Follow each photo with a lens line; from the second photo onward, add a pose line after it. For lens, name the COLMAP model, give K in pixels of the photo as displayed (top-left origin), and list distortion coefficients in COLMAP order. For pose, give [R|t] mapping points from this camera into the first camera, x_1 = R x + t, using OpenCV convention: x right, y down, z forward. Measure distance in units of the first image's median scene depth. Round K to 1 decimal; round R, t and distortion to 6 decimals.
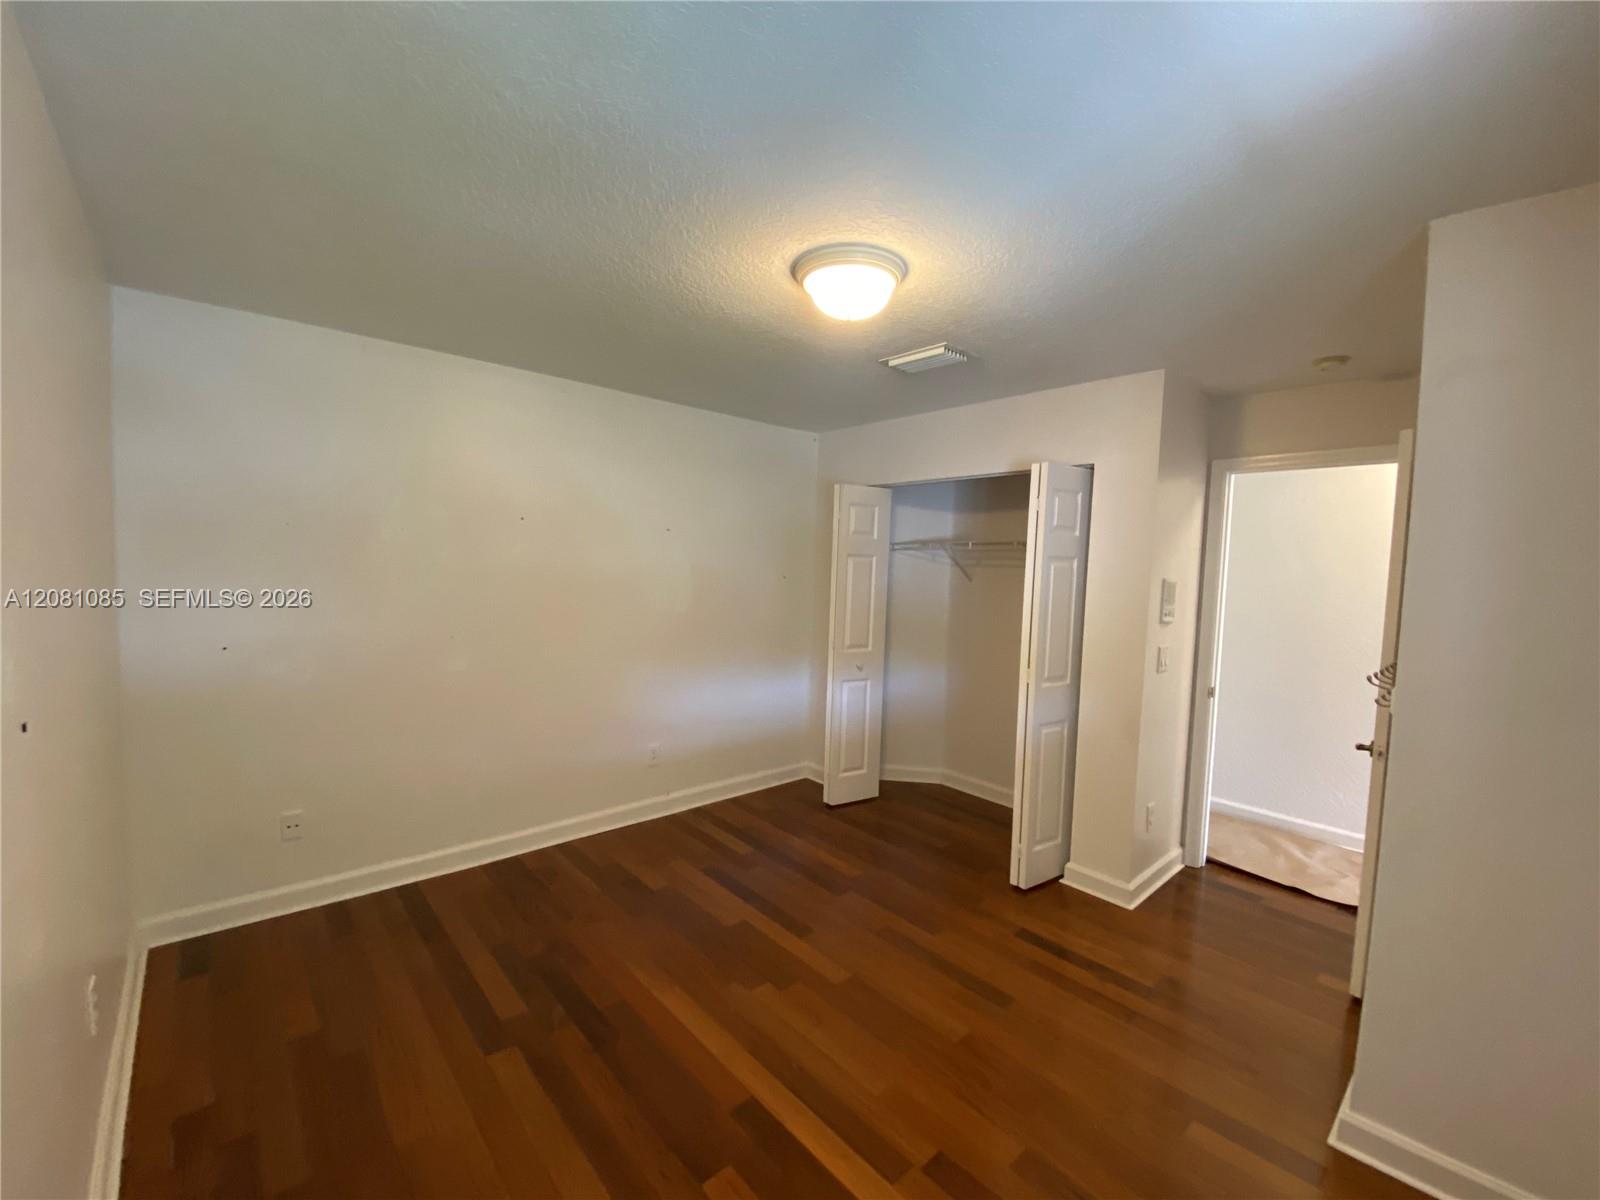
lens RADIAL K [[651.2, 0, 794.7], [0, 651.2, 609.0], [0, 0, 1]] dist [0.020520, -0.020109]
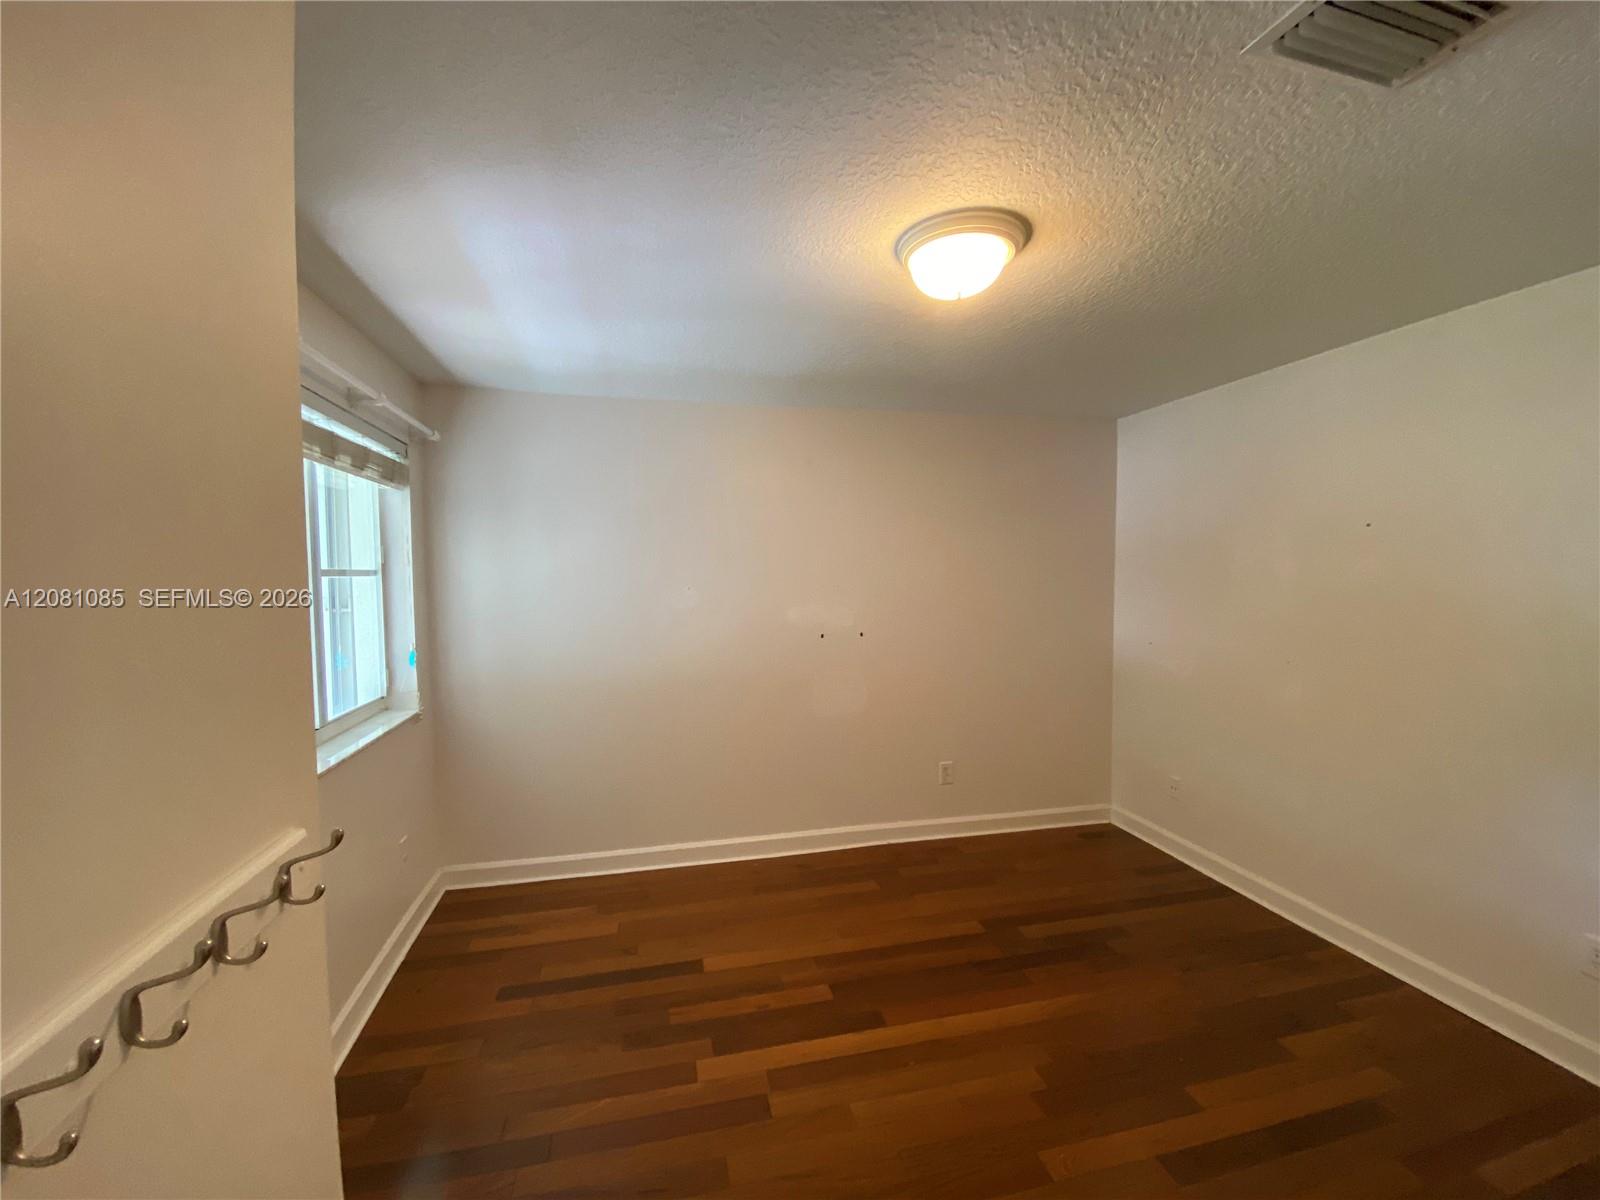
lens RADIAL K [[651.2, 0, 794.7], [0, 651.2, 609.0], [0, 0, 1]] dist [0.020520, -0.020109]
pose [[-0.473910, 0.021108, -0.880320, 0.836077], [-0.068994, 0.995749, 0.061018, -0.053194], [0.877866, 0.089654, -0.470440, 1.079045]]
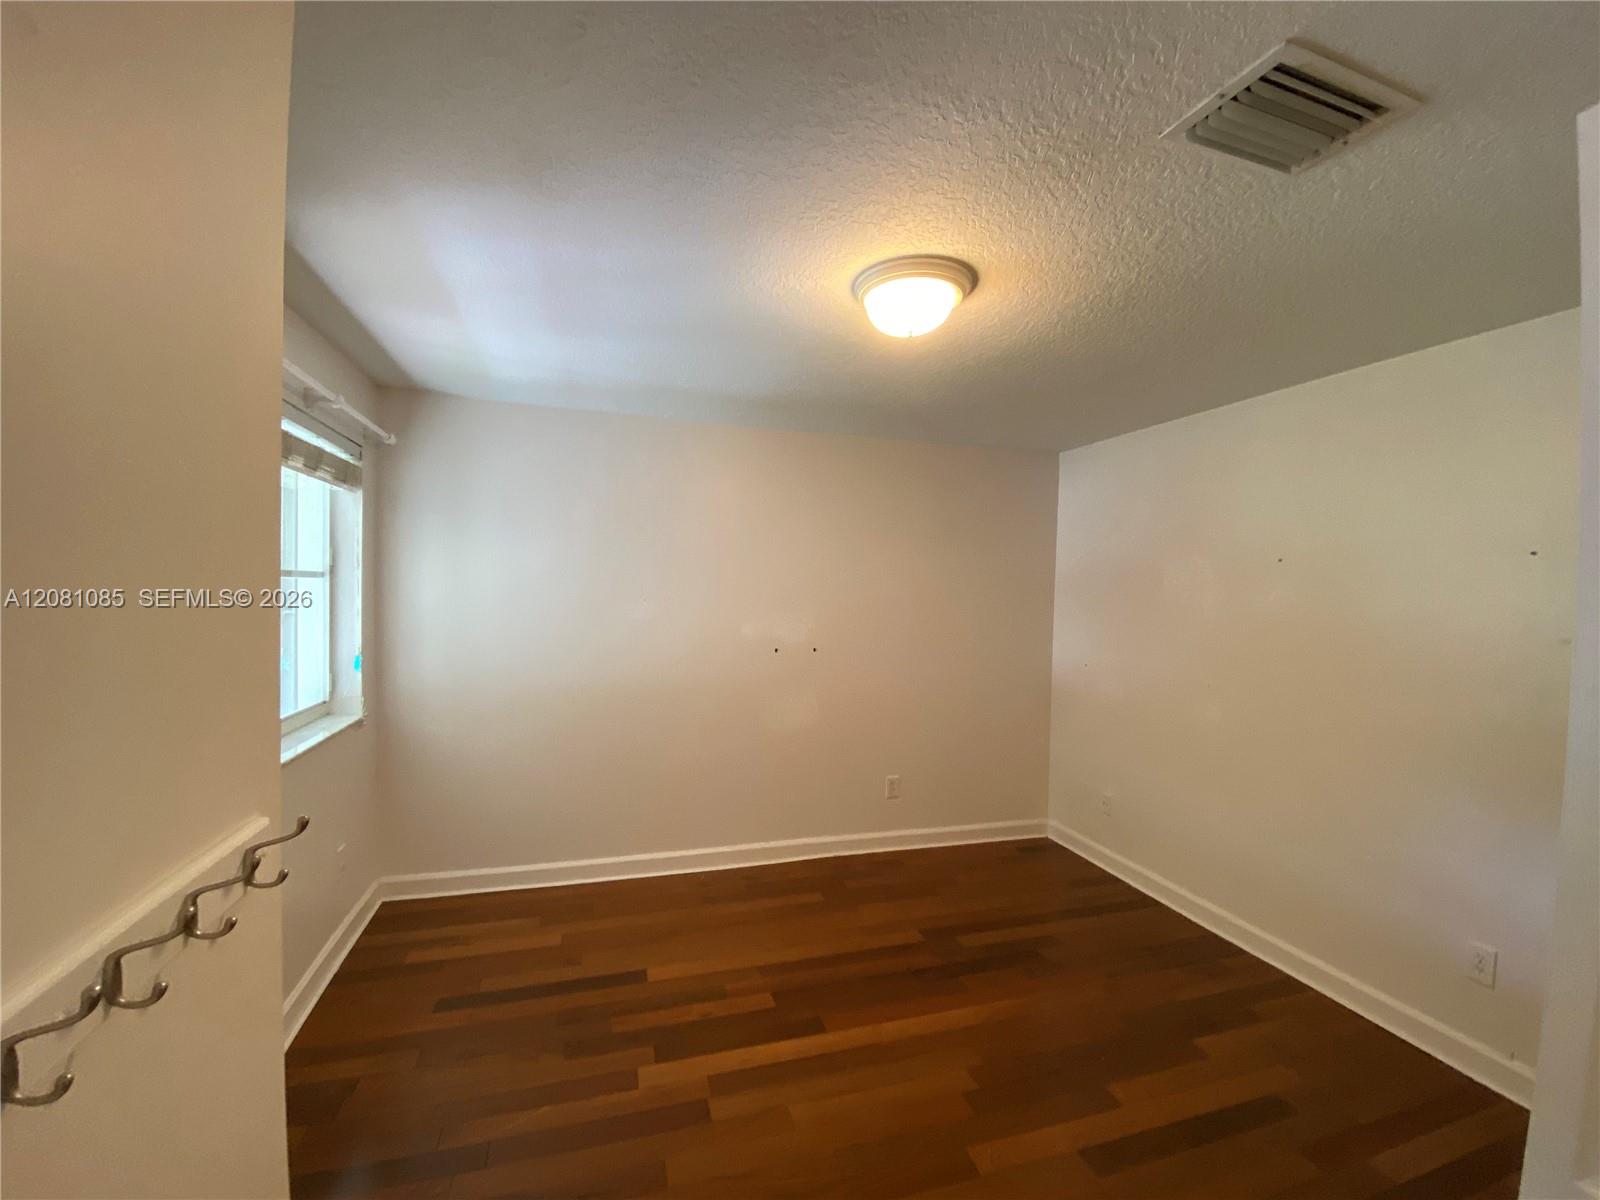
lens RADIAL K [[651.2, 0, 794.7], [0, 651.2, 609.0], [0, 0, 1]] dist [0.020520, -0.020109]
pose [[-0.413841, -0.013304, -0.910252, 0.864605], [-0.099886, 0.994520, 0.030876, -0.052798], [0.904853, 0.103699, -0.412902, 1.097972]]
